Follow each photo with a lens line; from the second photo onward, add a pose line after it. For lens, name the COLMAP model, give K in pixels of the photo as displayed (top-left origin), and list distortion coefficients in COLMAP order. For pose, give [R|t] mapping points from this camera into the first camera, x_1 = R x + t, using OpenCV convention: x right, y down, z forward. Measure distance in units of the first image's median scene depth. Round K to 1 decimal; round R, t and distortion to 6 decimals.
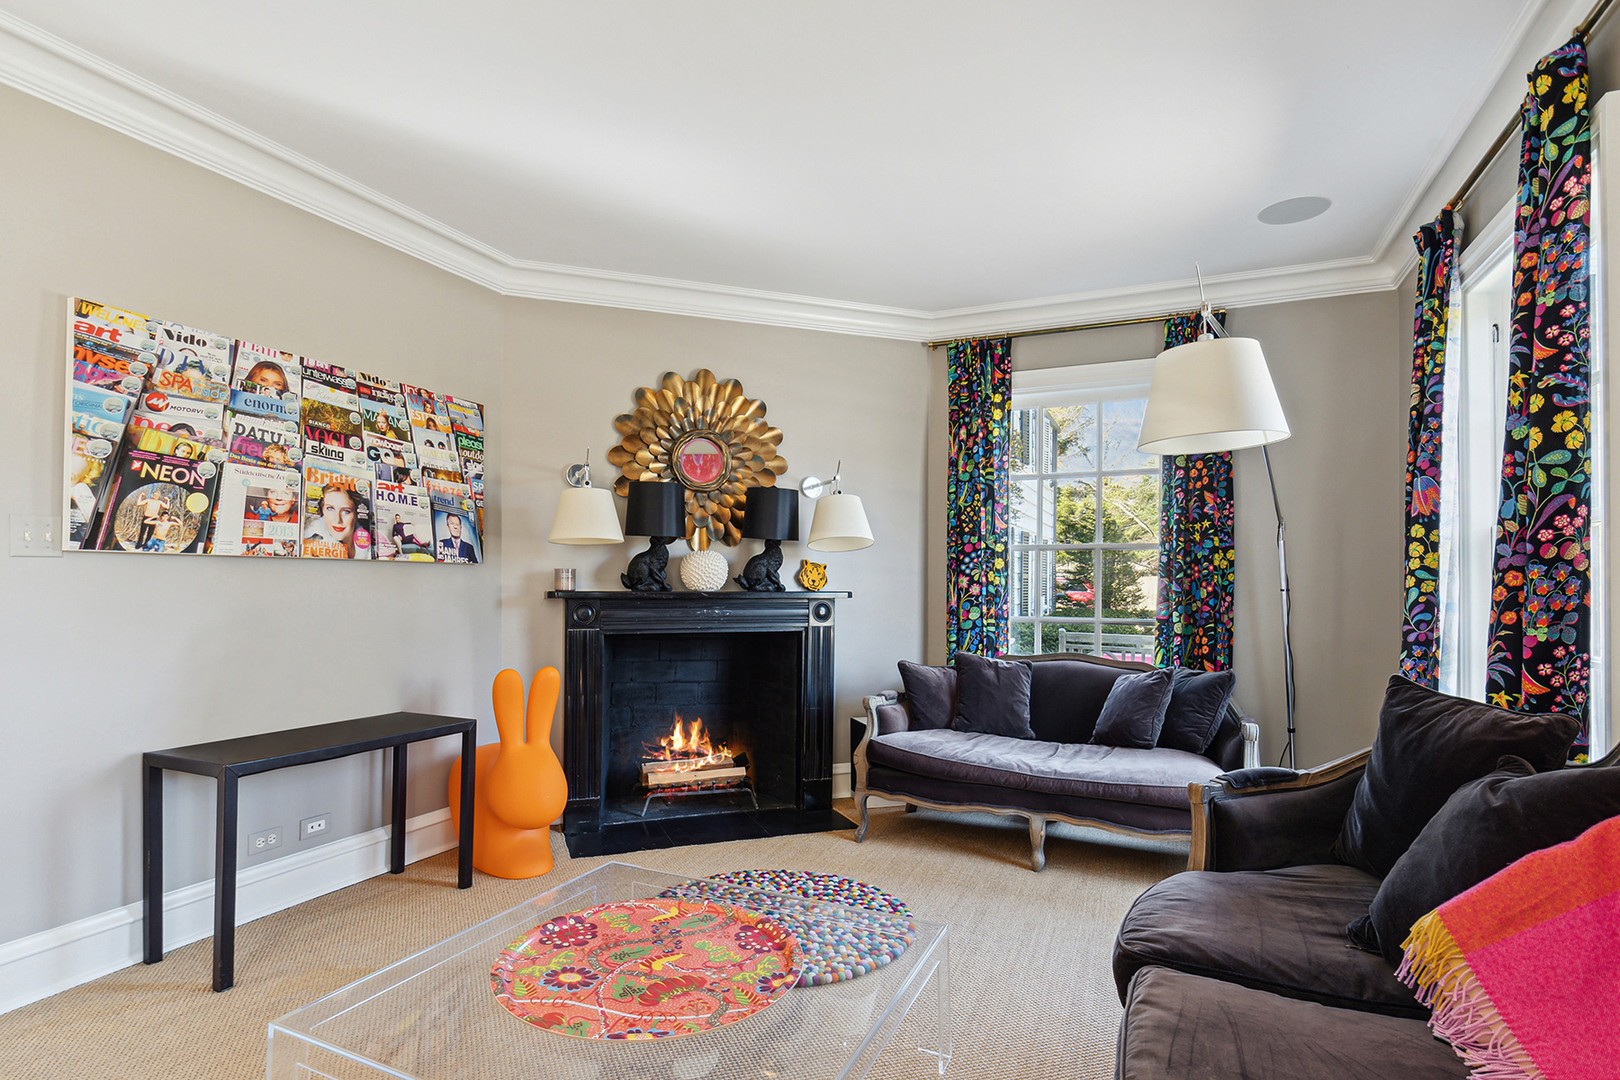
lens RADIAL K [[777.2, 0, 742.6], [0, 777.2, 574.0], [0, 0, 1]] dist [-0.023621, -0.000041]
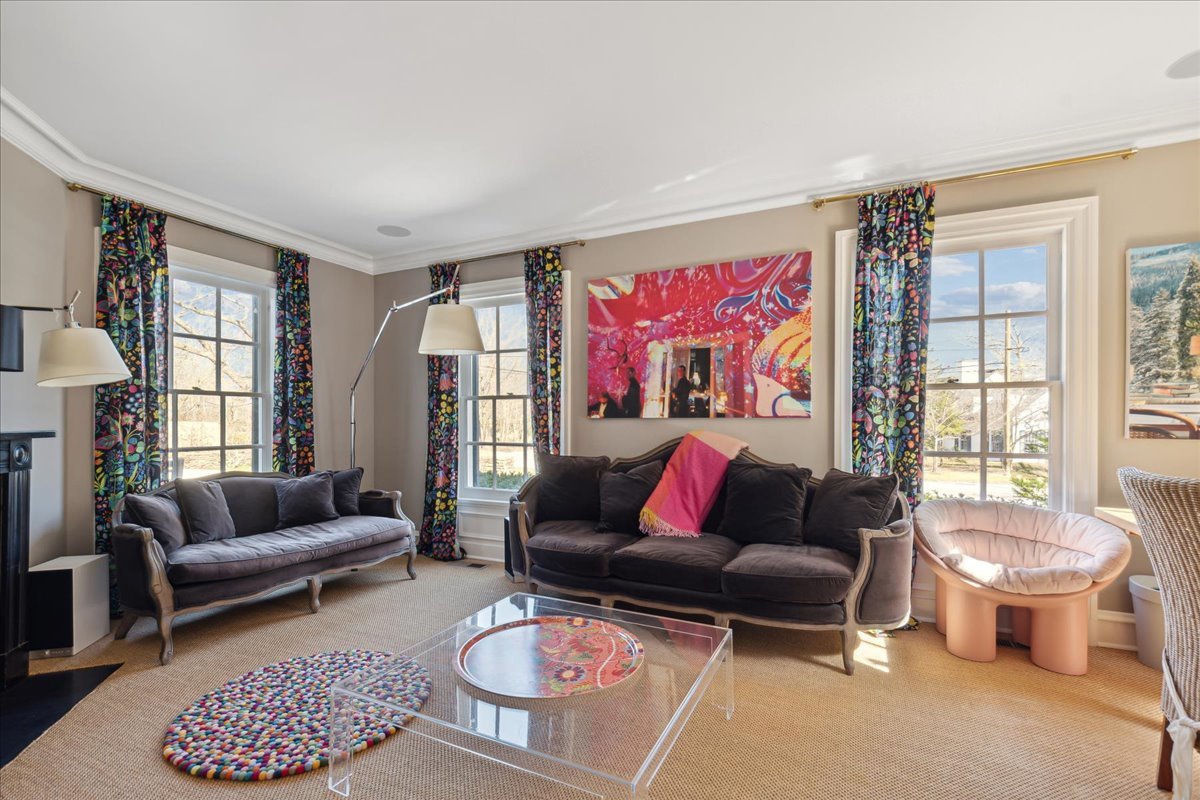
lens RADIAL K [[575.7, 0, 550.1], [0, 575.7, 425.2], [0, 0, 1]] dist [-0.023621, -0.000041]
pose [[0.010905, -0.012618, 0.999861, -0.525721], [-0.007698, 0.999890, 0.012702, 0.003431], [-0.999911, -0.007836, 0.010807, 0.394940]]
